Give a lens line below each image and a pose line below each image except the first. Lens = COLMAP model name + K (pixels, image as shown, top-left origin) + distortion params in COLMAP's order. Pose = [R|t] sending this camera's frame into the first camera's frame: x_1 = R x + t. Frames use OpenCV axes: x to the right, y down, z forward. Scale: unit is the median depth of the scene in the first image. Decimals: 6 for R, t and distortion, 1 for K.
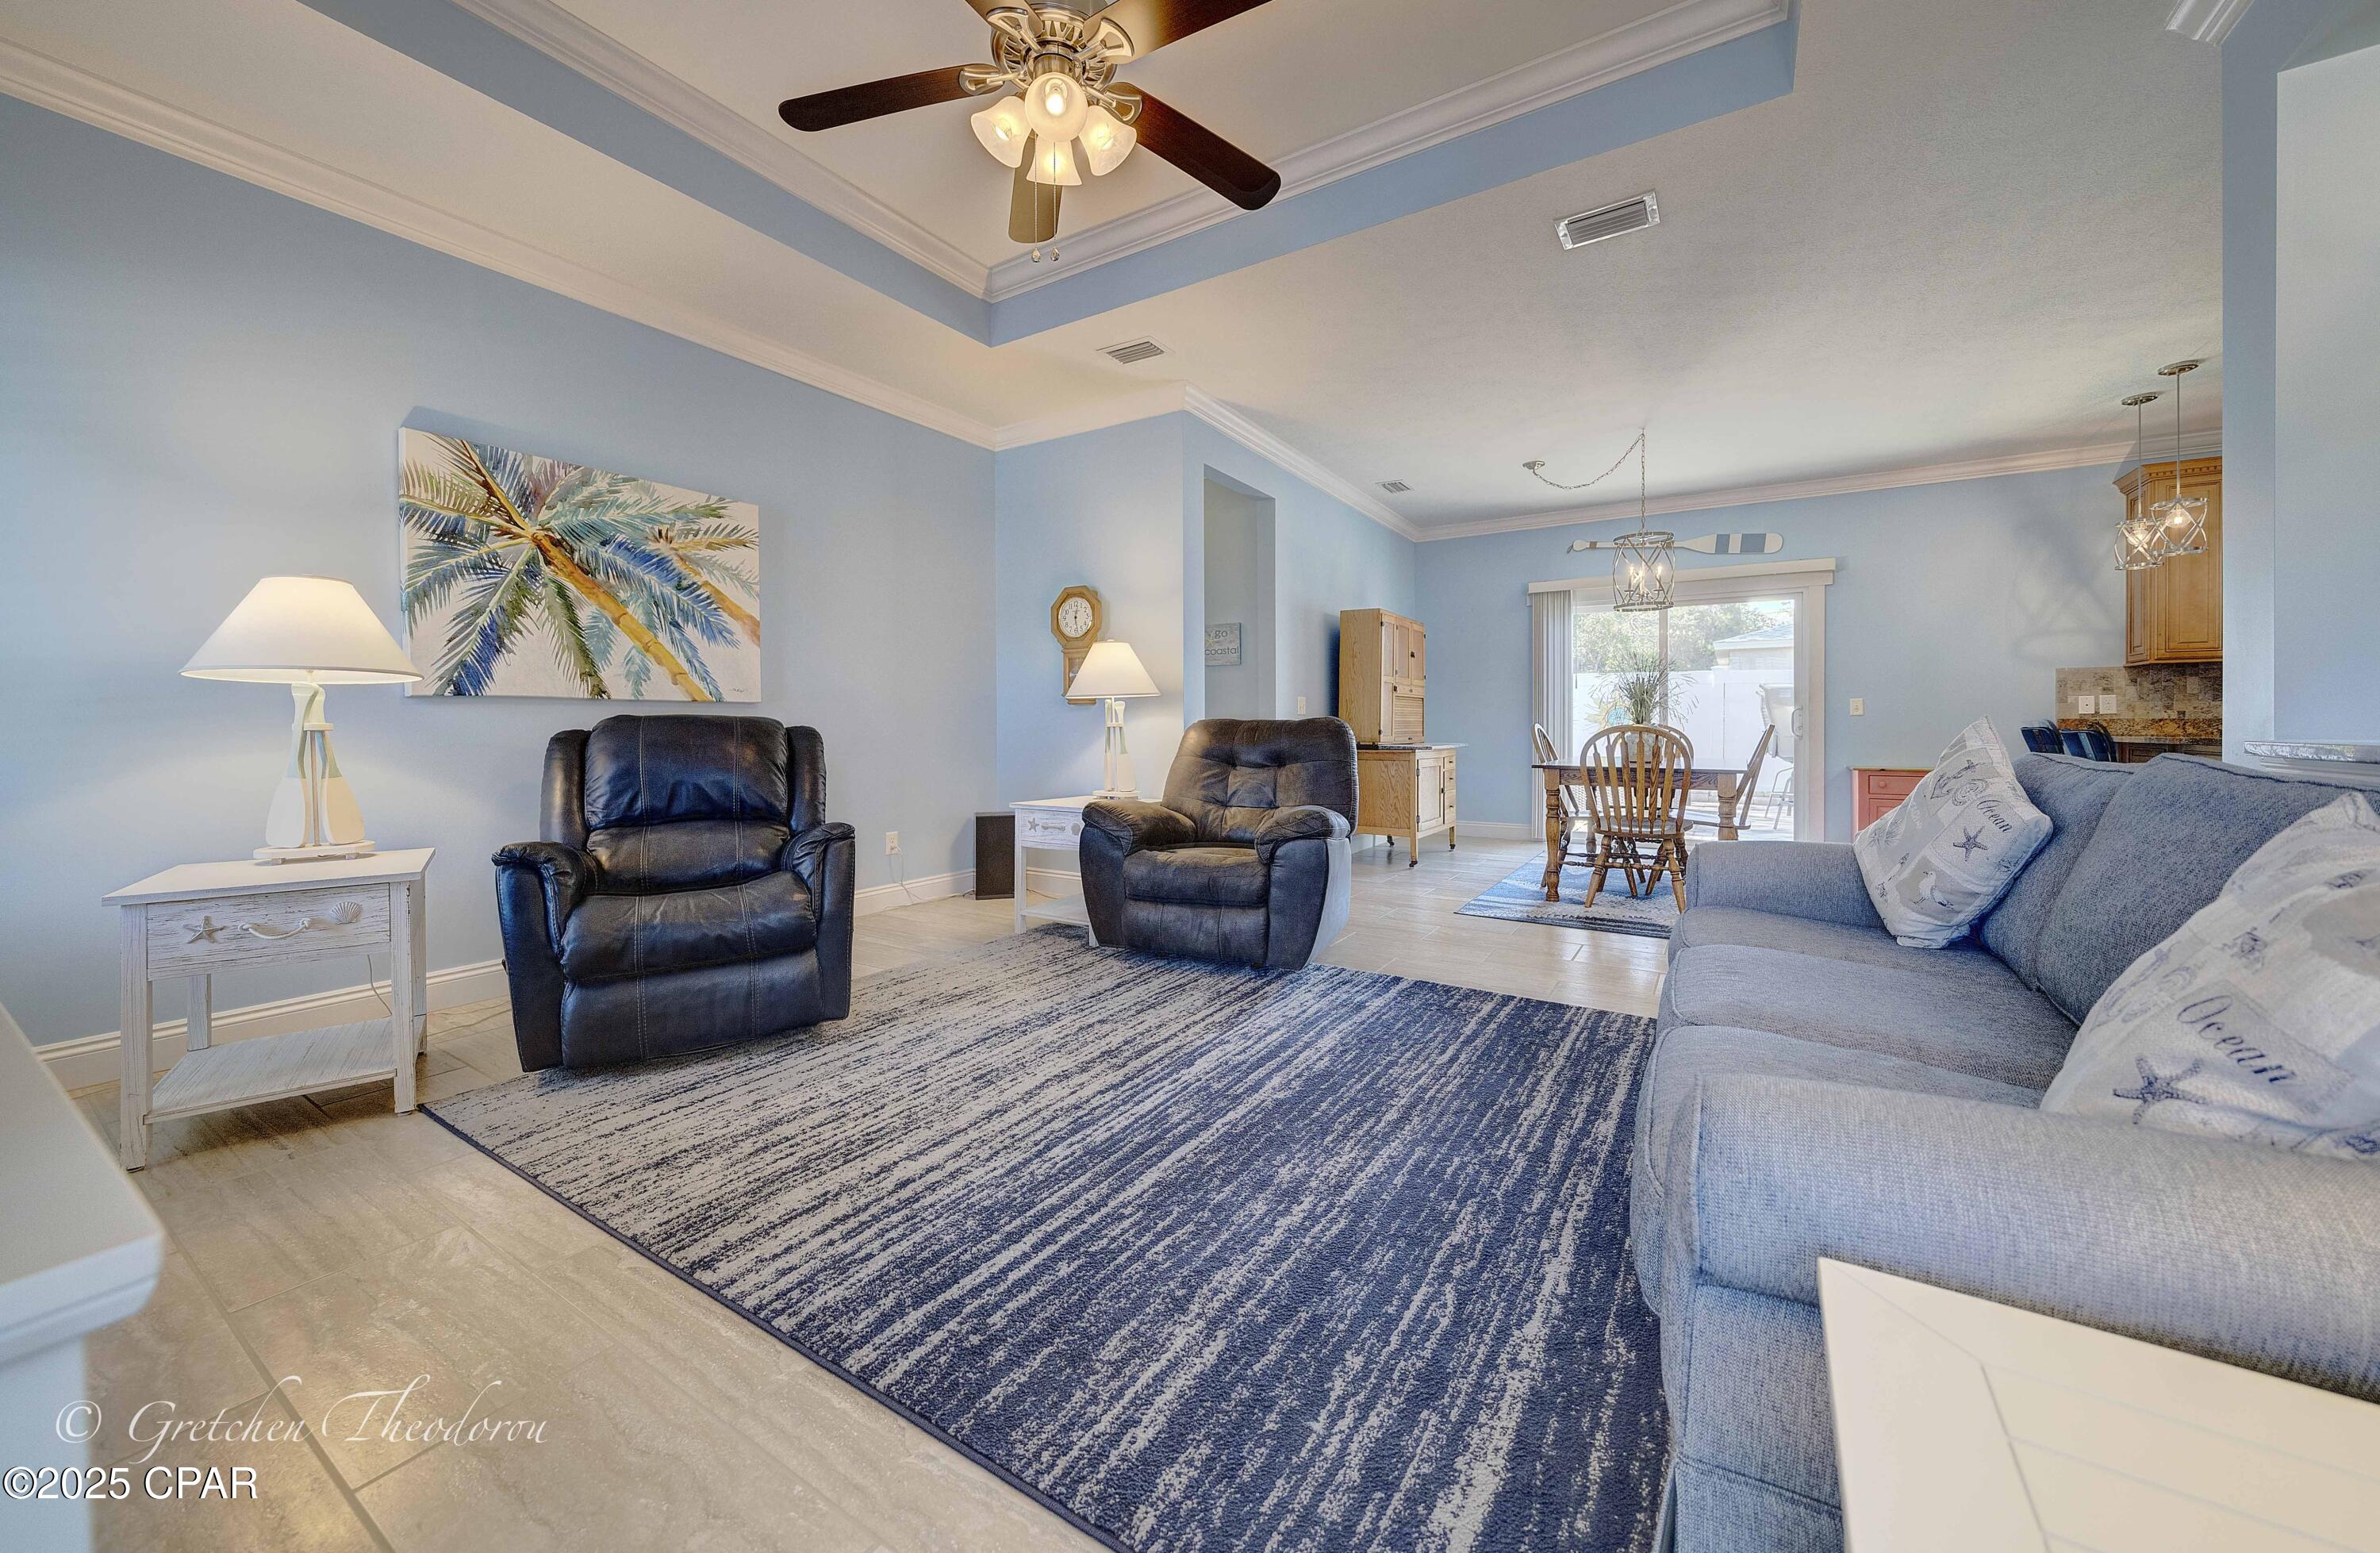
lens RADIAL K [[832.5, 0, 1196.7], [0, 832.5, 733.2], [0, 0, 1]] dist [-0.000008, 0.000004]
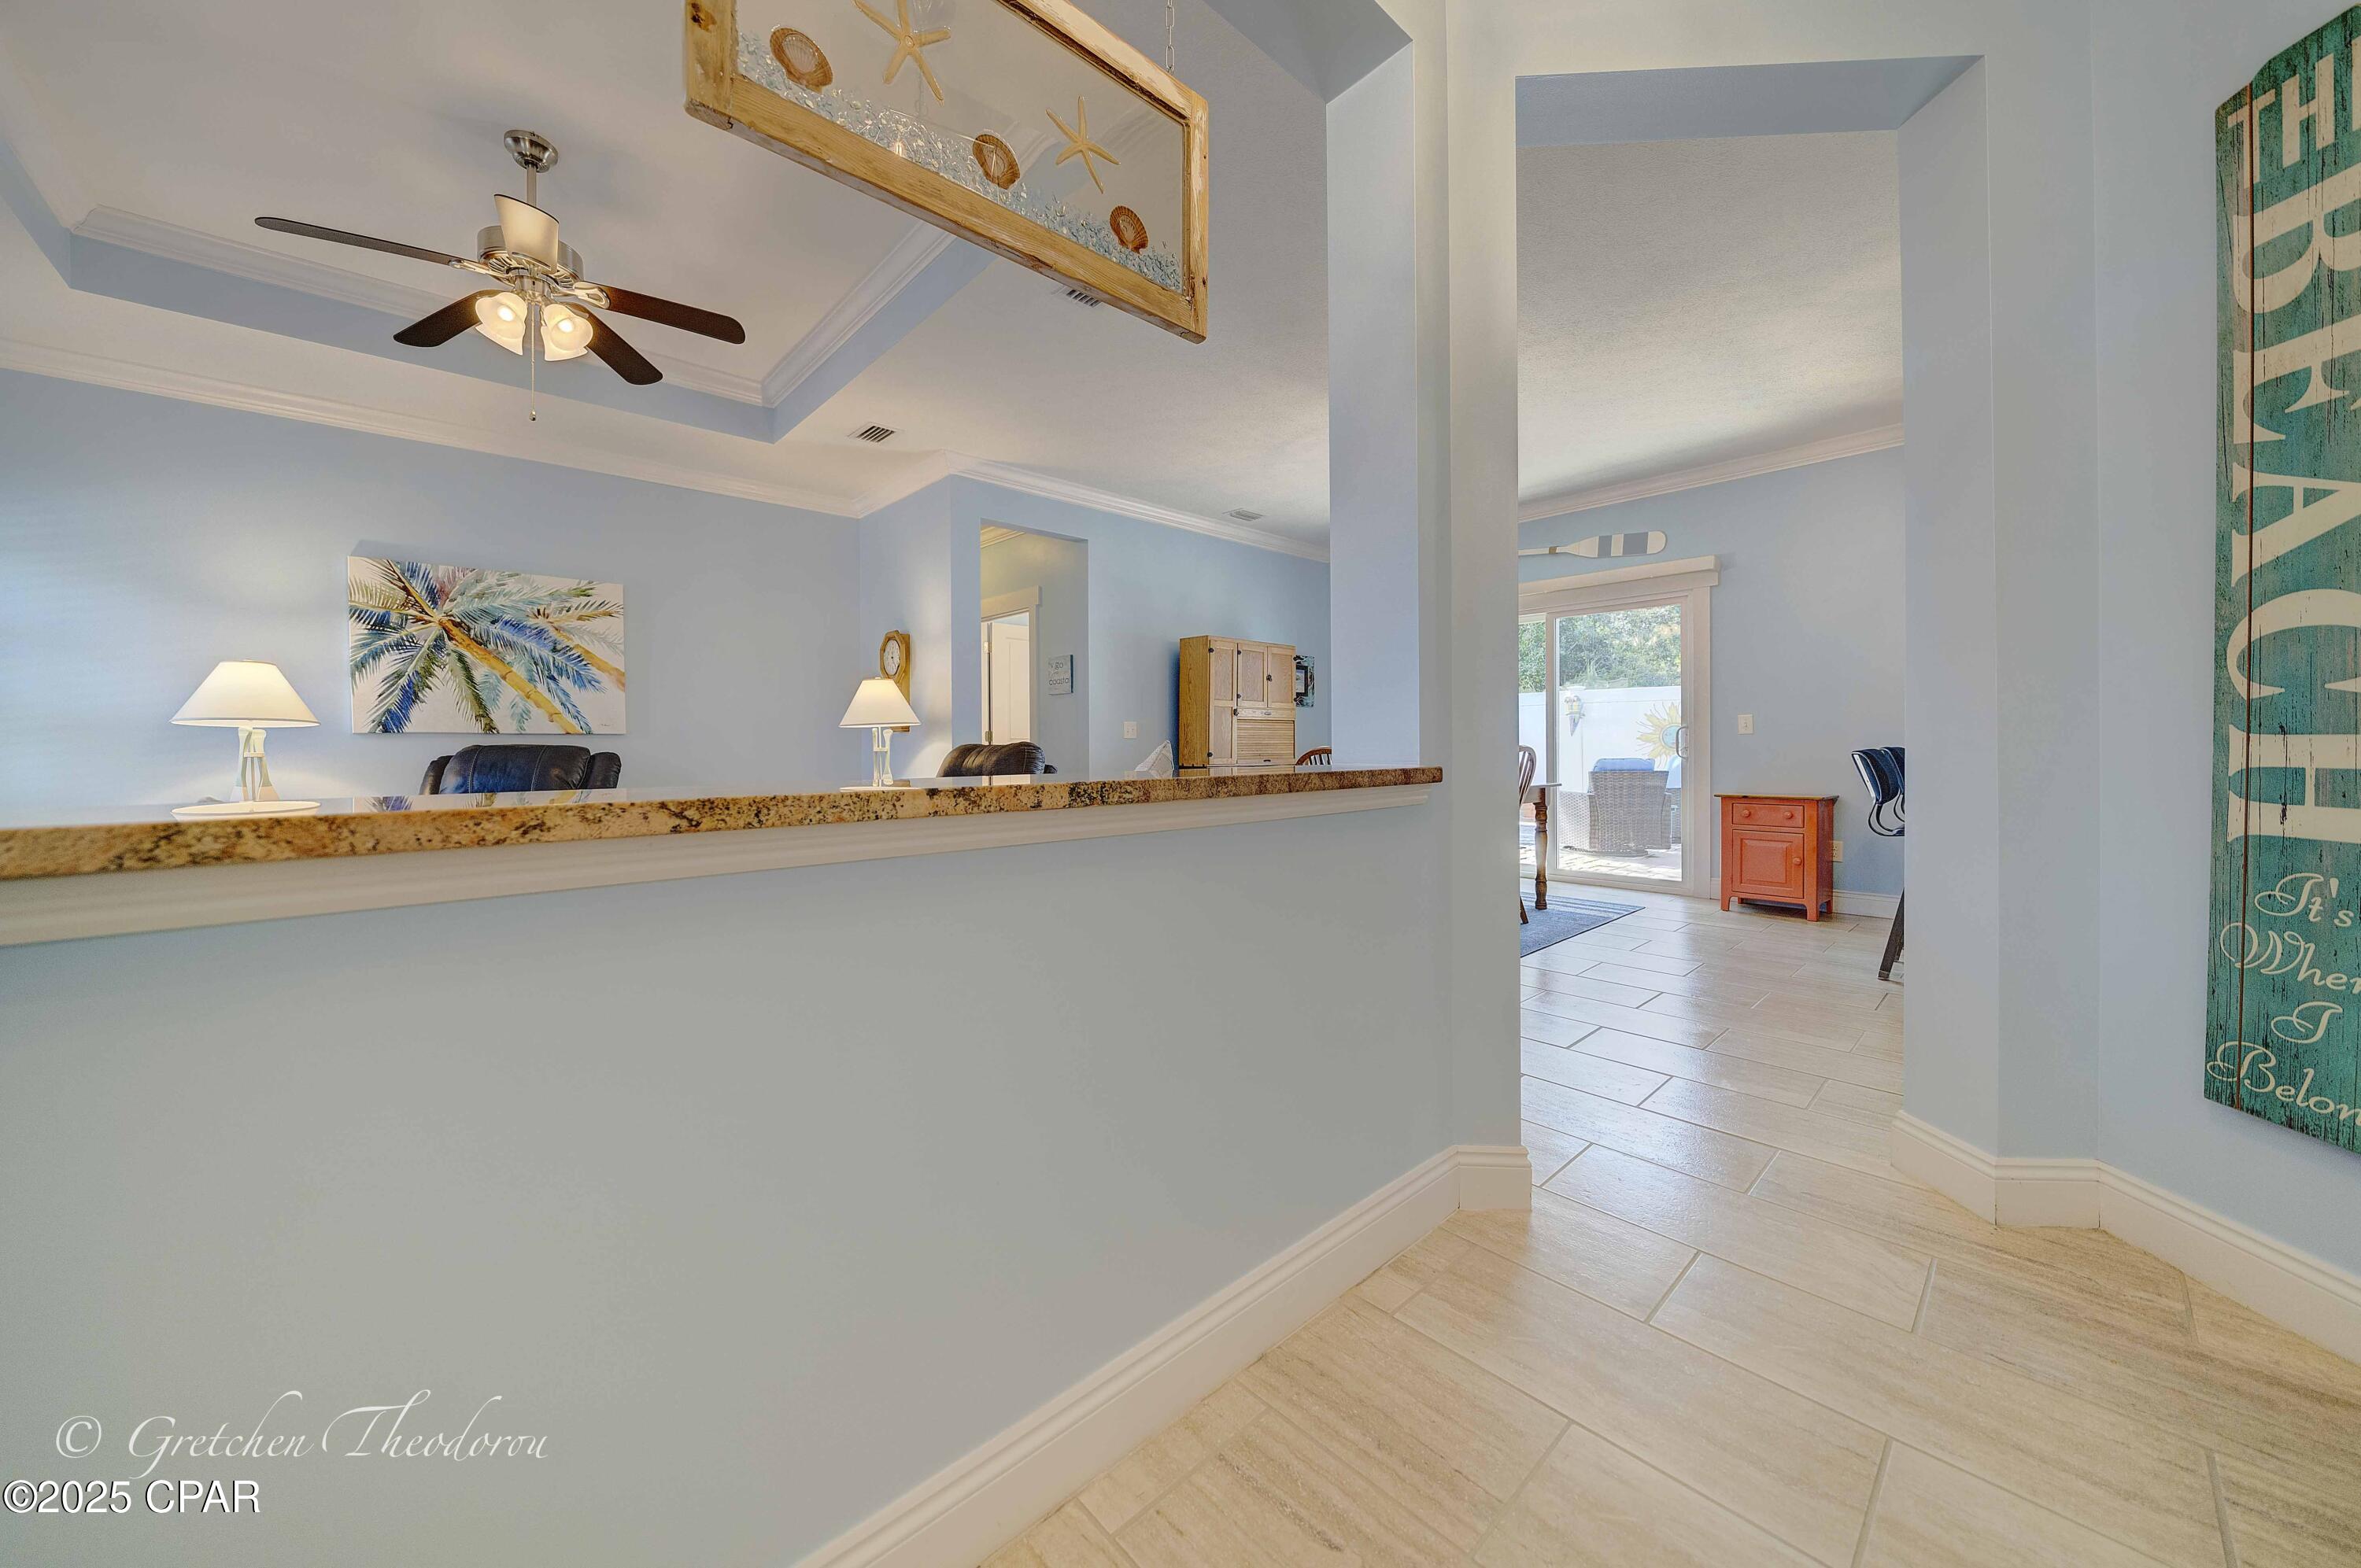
lens RADIAL K [[840.2, 0, 1175.3], [0, 840.2, 754.9], [0, 0, 1]] dist [-0.000234, -0.000043]
pose [[0.957592, -0.002340, -0.288118, 0.793725], [0.002467, 0.999997, 0.000077, -0.001948], [0.288117, -0.000784, 0.957595, -0.023763]]
